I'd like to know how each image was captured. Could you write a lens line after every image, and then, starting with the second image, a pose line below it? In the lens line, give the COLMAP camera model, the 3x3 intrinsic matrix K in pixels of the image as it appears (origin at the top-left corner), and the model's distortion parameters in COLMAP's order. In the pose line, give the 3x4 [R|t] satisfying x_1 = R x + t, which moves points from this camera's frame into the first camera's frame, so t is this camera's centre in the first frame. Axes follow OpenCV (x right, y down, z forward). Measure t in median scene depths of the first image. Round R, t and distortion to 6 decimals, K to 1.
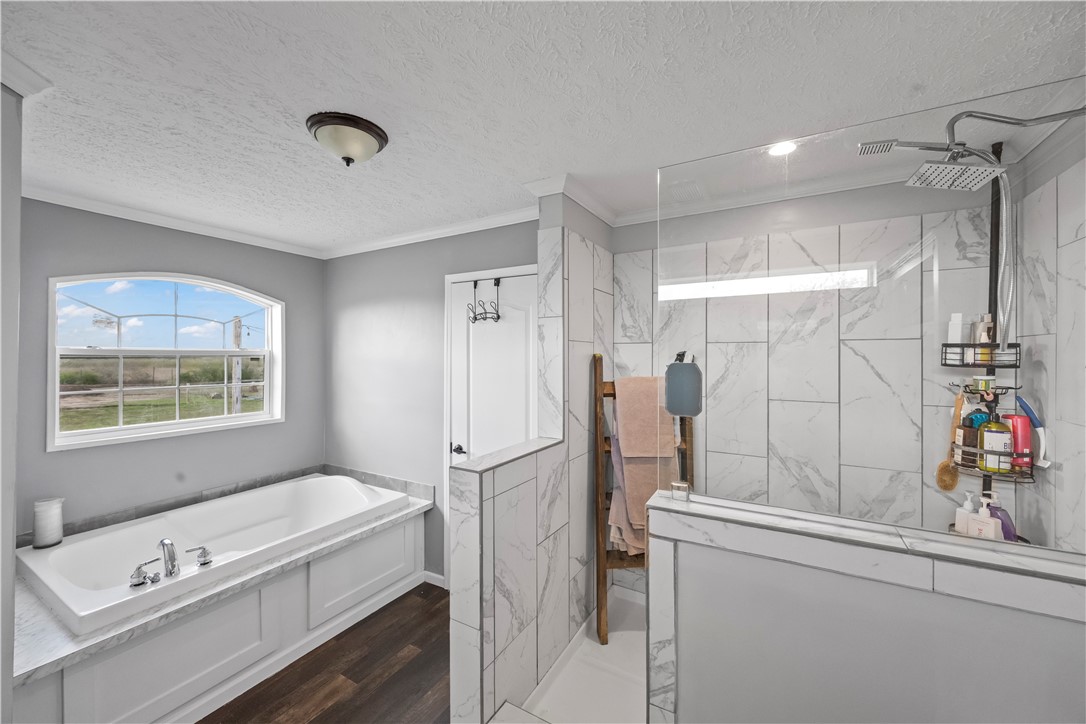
lens RADIAL K [[419.4, 0, 544.8], [0, 419.4, 354.8], [0, 0, 1]] dist [-0.001558, -0.000479]
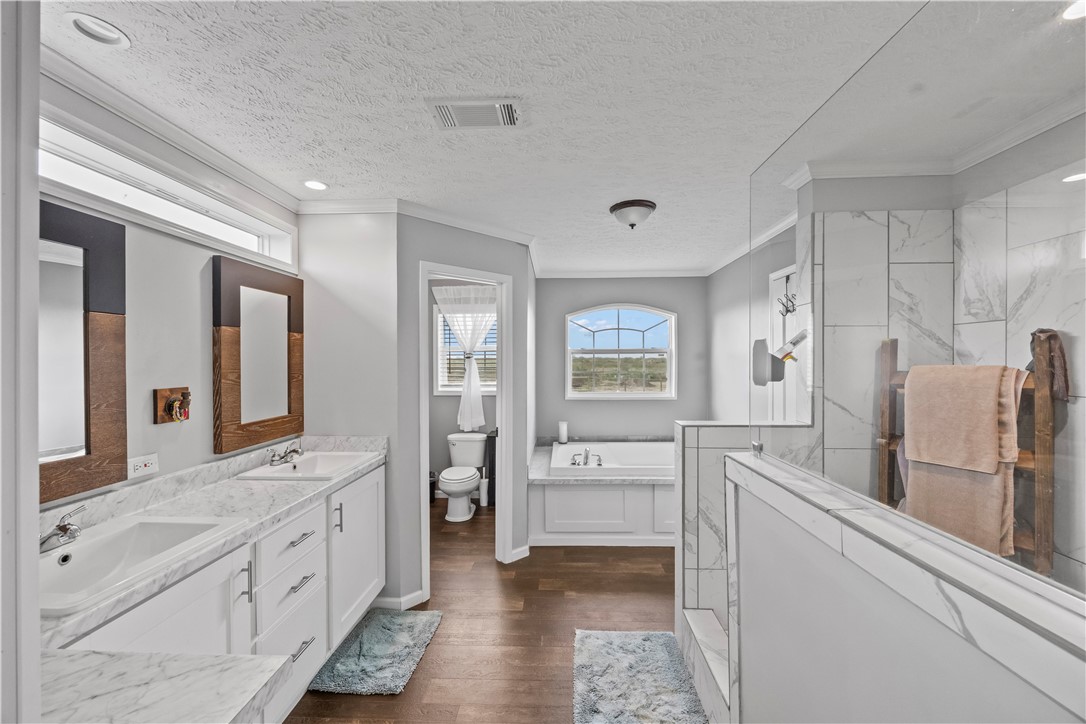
lens RADIAL K [[419.4, 0, 544.1], [0, 419.4, 363.5], [0, 0, 1]] dist [-0.001558, -0.000479]
pose [[0.455355, 0.002508, -0.890306, 0.649251], [0.006959, 0.999955, 0.006377, 0.043627], [0.890283, -0.009100, 0.455317, -0.034634]]
